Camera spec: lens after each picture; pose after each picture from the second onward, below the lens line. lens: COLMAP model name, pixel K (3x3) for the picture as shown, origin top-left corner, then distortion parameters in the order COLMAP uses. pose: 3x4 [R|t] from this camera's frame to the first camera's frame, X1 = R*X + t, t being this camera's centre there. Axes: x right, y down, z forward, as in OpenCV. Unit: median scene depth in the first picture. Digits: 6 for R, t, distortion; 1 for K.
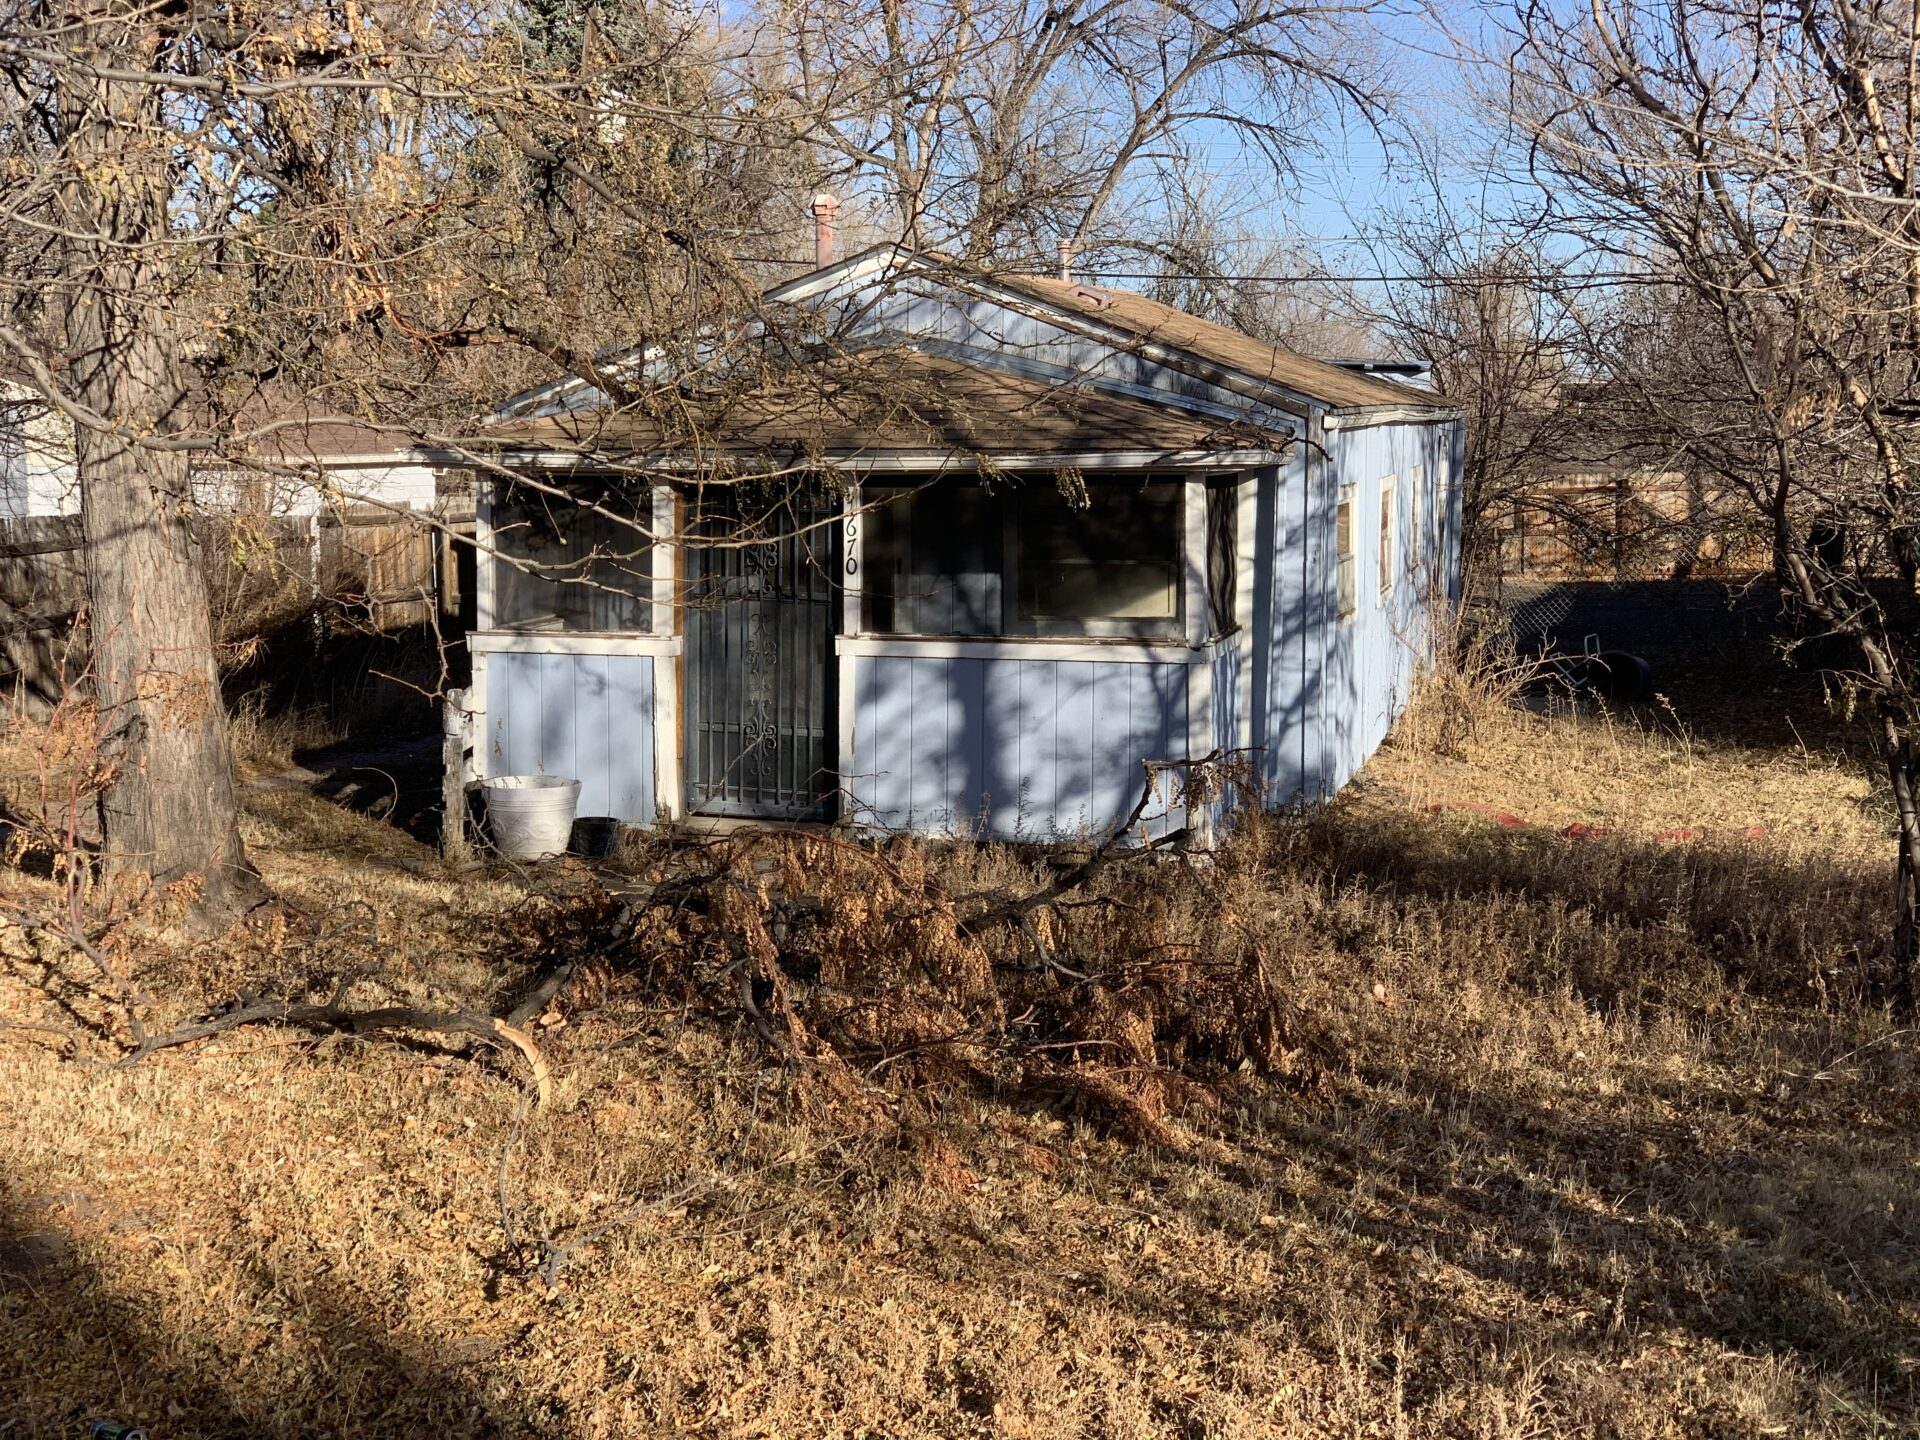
lens RADIAL K [[3337.3, 0, 960.0], [0, 3337.3, 720.0], [0, 0, 1]] dist [-0.064238, 3.473411]
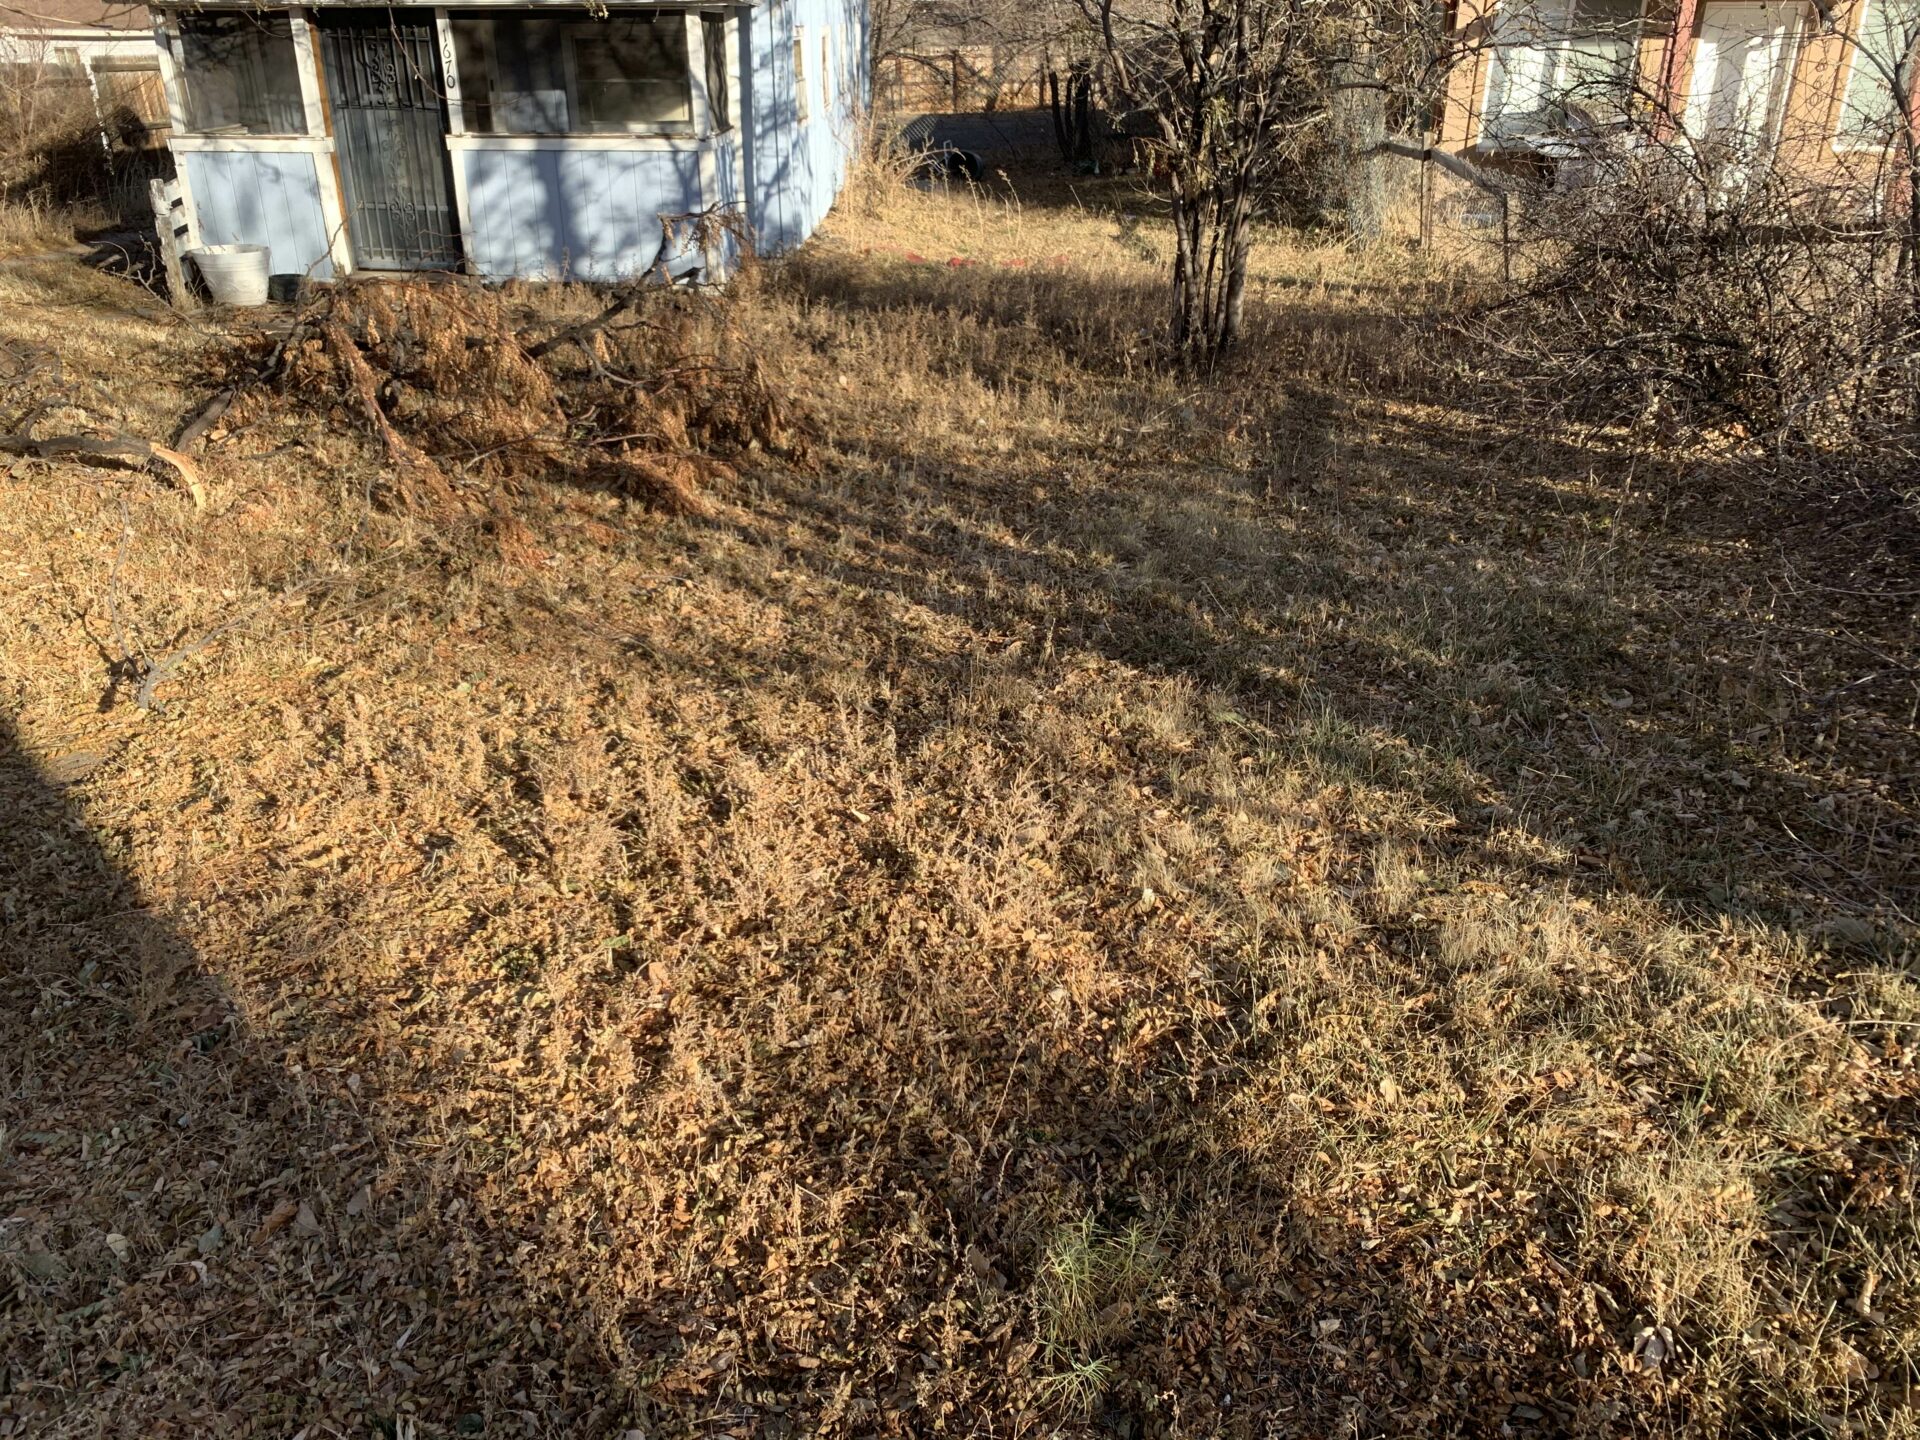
lens RADIAL K [[1471.7, 0, 960.0], [0, 1471.7, 720.0], [0, 0, 1]] dist [0.025528, -0.042767]
pose [[0.976167, -0.091954, 0.196577, 0.038178], [0.023766, 0.945644, 0.324335, 0.014939], [-0.215715, -0.311934, 0.925291, 0.376696]]
